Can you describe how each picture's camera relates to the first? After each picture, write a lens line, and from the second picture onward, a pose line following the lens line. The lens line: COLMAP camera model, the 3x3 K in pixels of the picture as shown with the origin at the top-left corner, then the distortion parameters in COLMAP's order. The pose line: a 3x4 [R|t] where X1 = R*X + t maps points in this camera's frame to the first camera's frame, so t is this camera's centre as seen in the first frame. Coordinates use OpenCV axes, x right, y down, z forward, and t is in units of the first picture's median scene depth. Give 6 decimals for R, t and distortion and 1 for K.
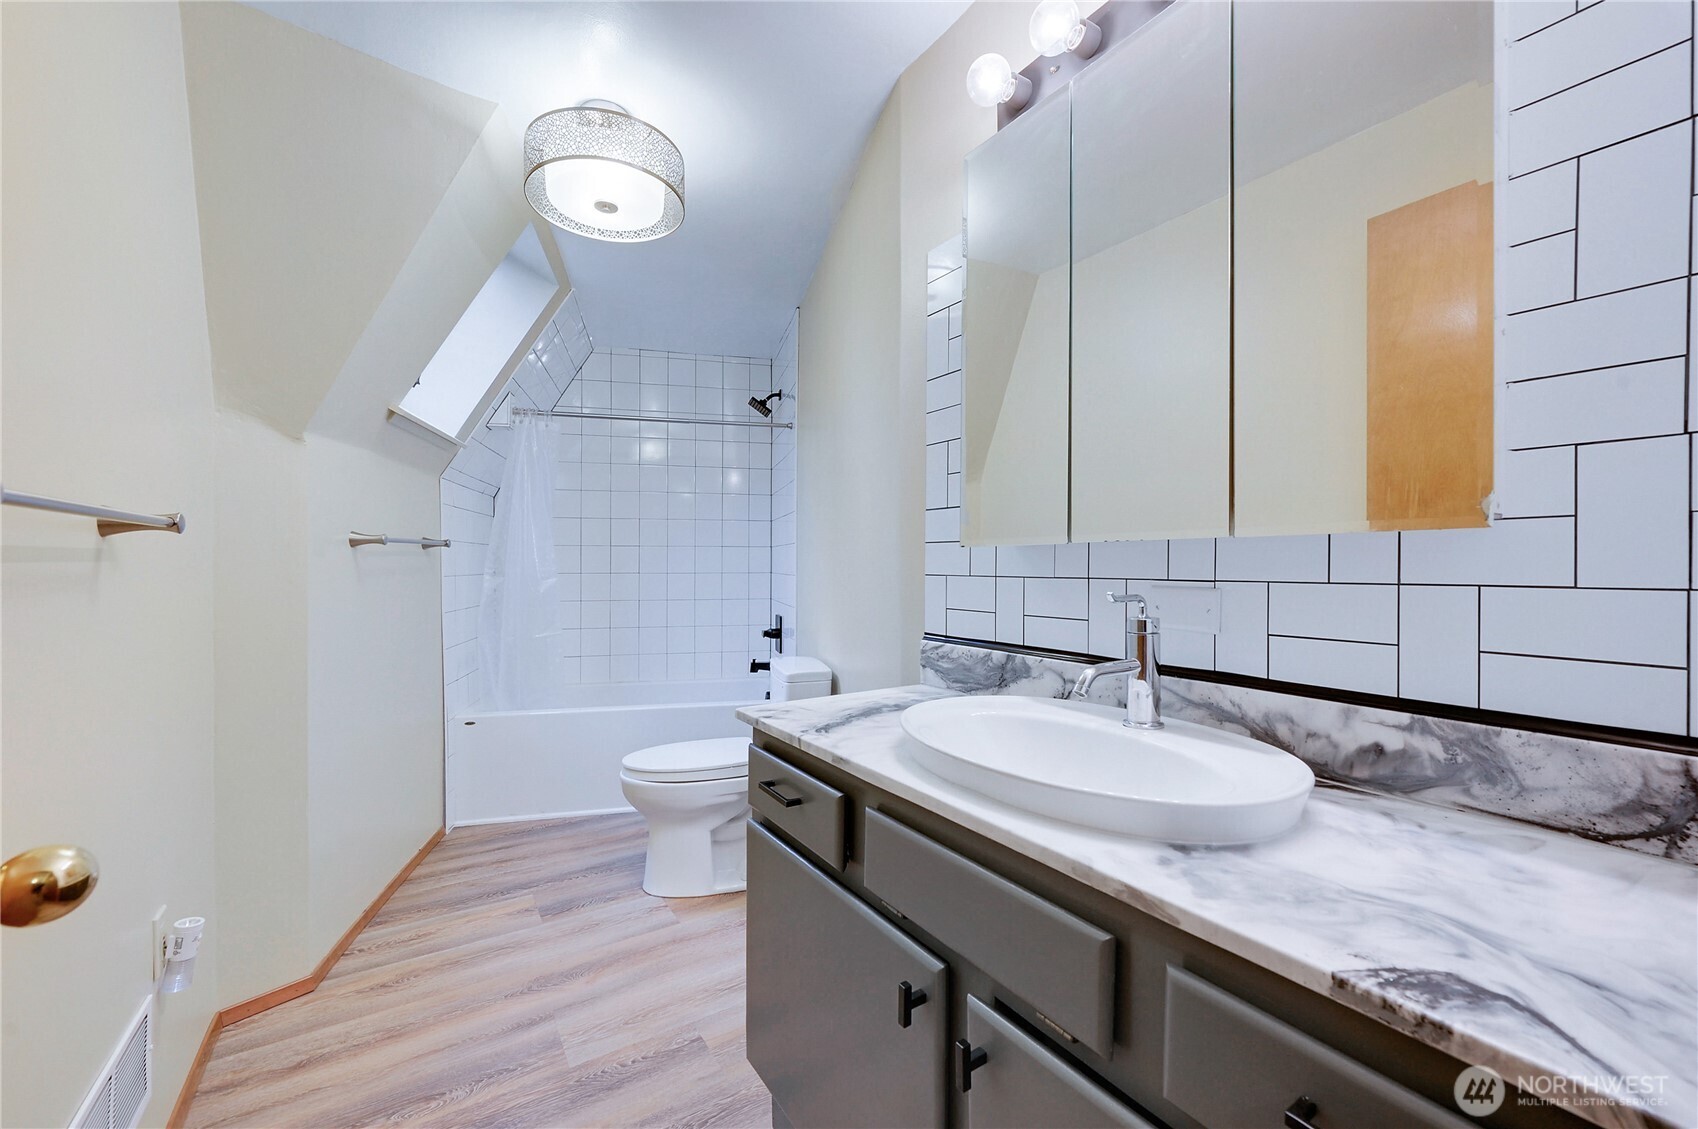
lens RADIAL K [[675.1, 0, 851.3], [0, 675.1, 568.9], [0, 0, 1]] dist [-0.001336, -0.000198]
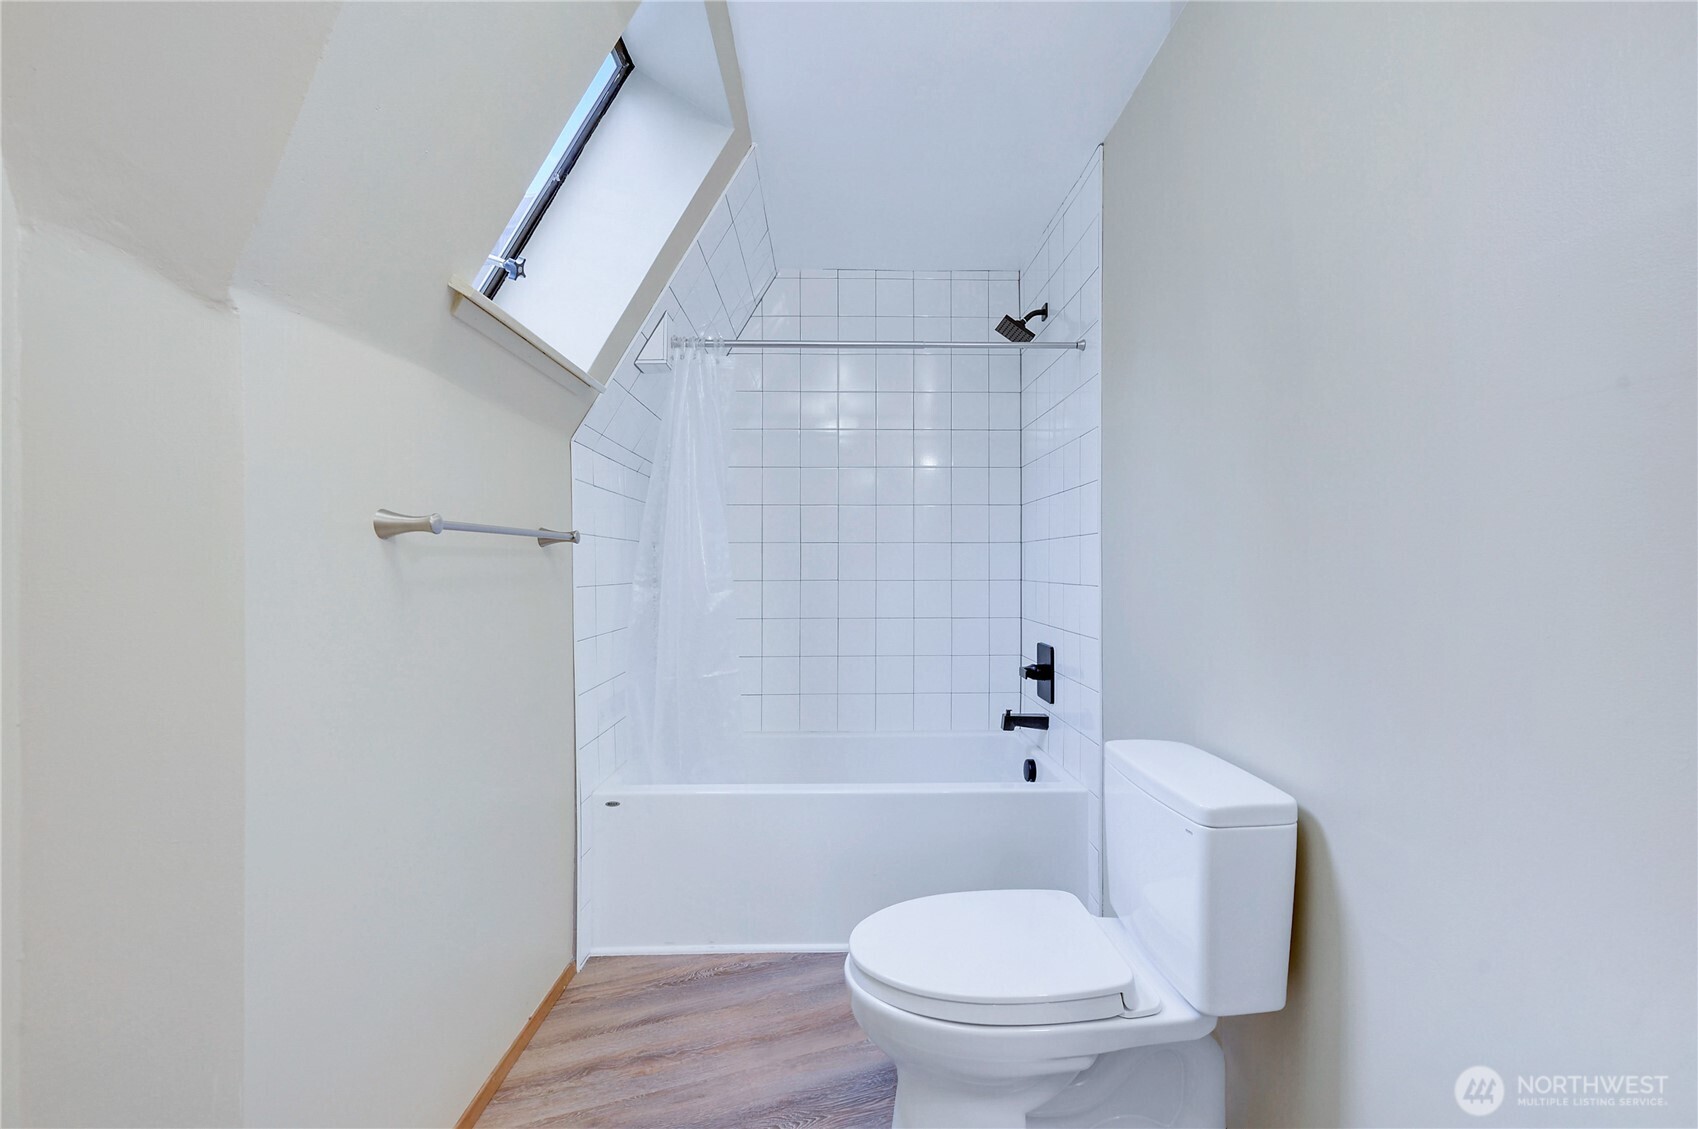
lens RADIAL K [[675.1, 0, 851.3], [0, 675.1, 568.9], [0, 0, 1]] dist [-0.001336, -0.000198]
pose [[0.973144, -0.000944, -0.230195, -0.172837], [0.000044, 0.999992, -0.003915, -0.003753], [0.230197, 0.003800, 0.973137, 0.390509]]
